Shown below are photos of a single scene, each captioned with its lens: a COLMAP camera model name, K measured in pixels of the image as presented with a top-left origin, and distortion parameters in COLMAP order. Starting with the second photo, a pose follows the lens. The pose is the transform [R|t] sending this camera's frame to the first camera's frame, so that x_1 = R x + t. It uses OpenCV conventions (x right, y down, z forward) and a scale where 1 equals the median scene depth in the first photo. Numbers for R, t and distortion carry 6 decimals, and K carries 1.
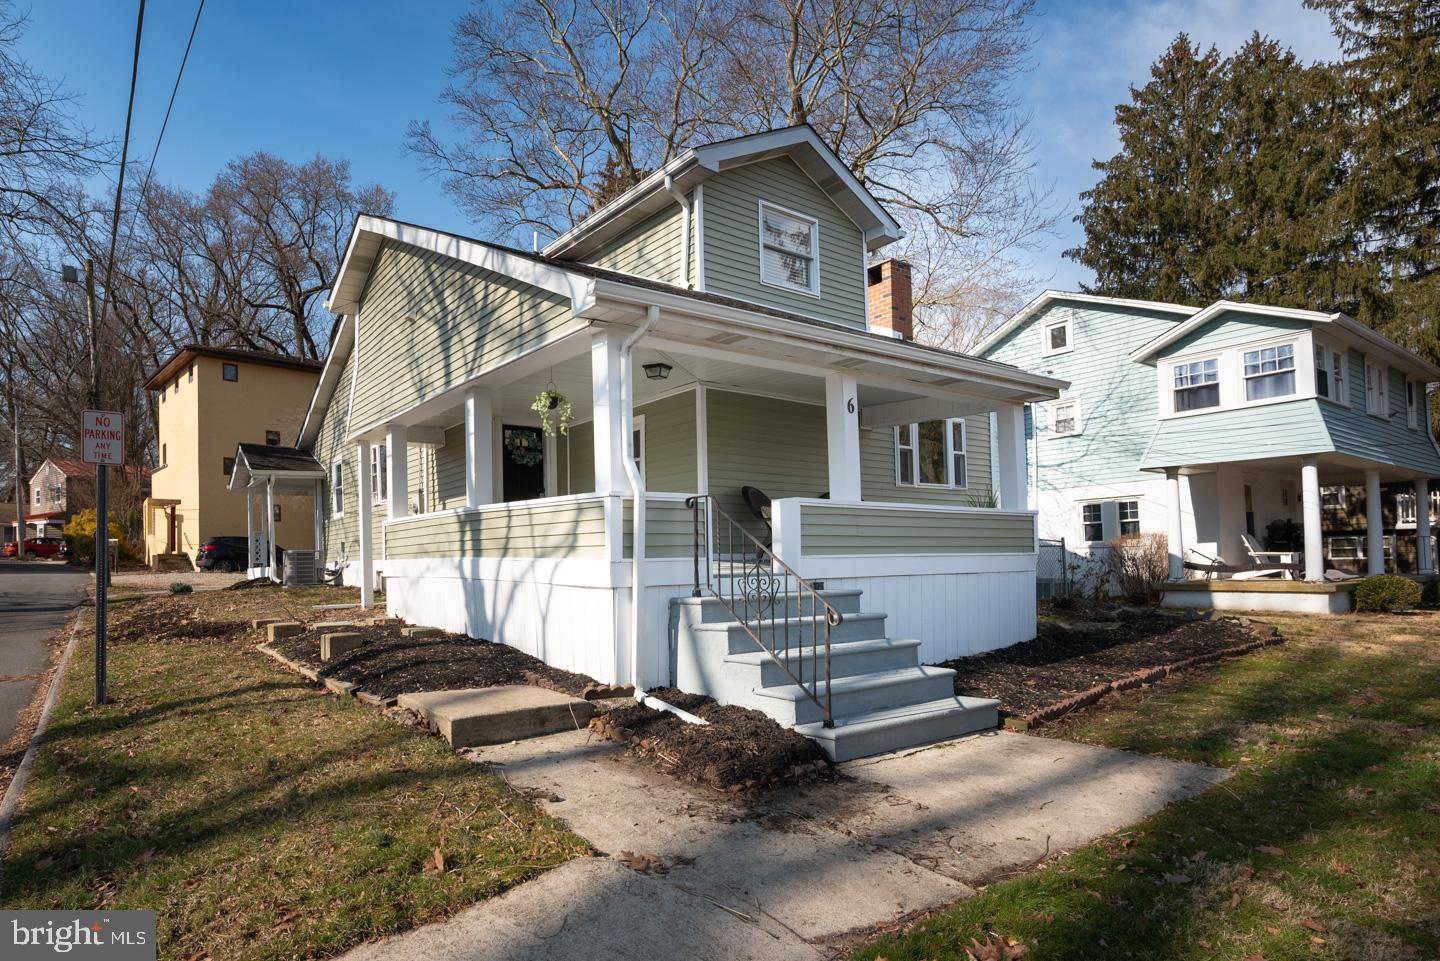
lens RADIAL K [[776.4, 0, 617.5], [0, 776.4, 546.0], [0, 0, 1]] dist [-0.003912, -0.001031]
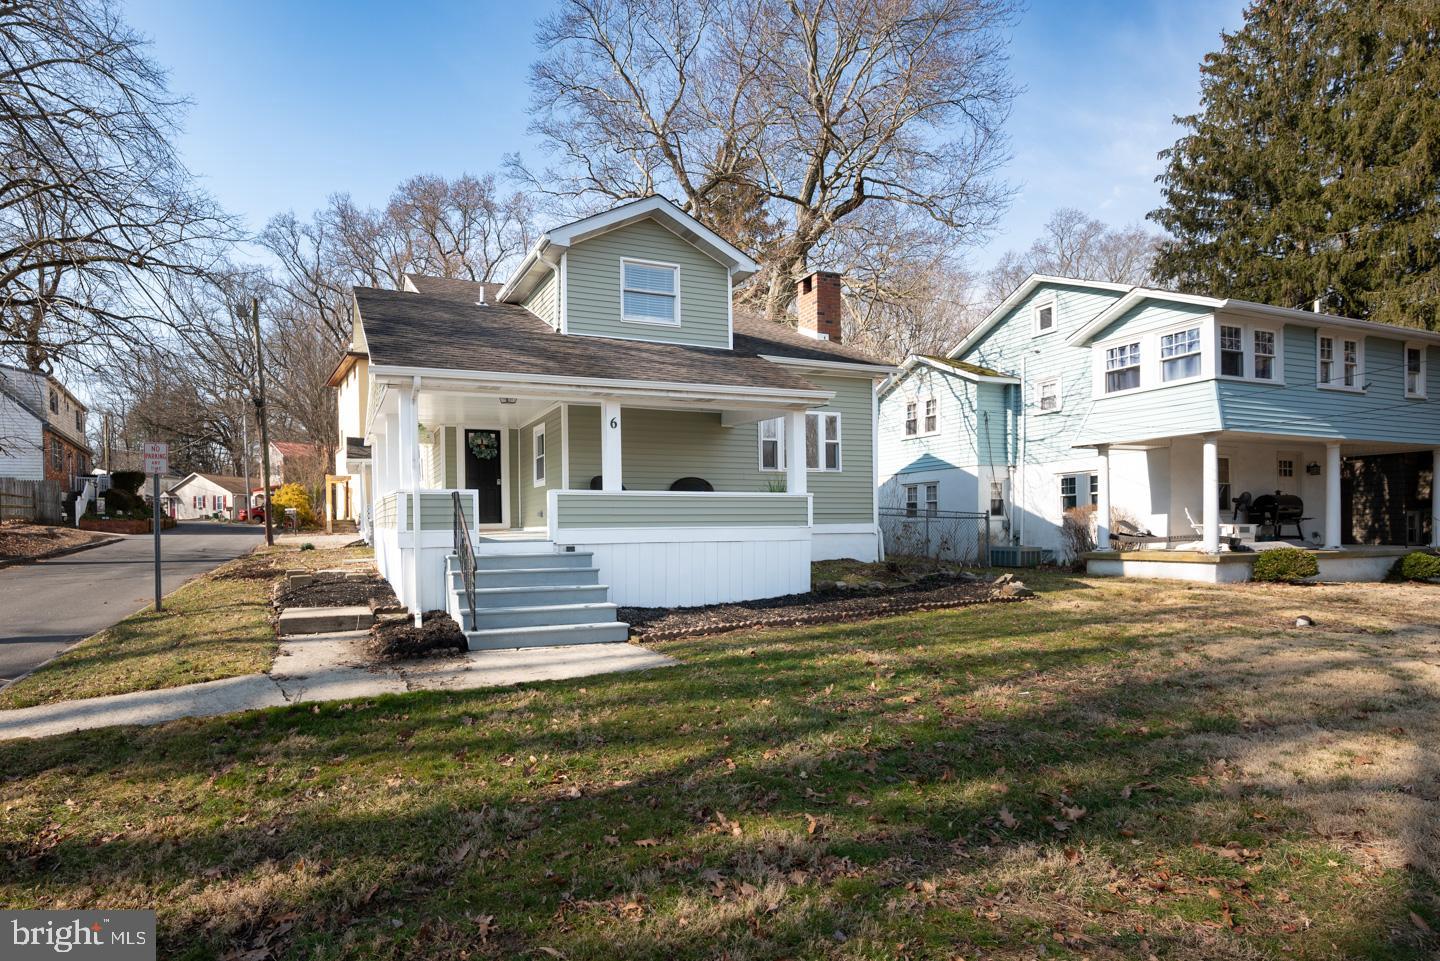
lens RADIAL K [[752.3, 0, 626.6], [0, 752.3, 543.9], [0, 0, 1]] dist [-0.003941, -0.000185]
pose [[0.974196, 0.010292, -0.225470, 0.321756], [-0.000351, 0.999028, 0.044086, -0.009964], [0.225704, -0.042869, 0.973252, -0.174284]]
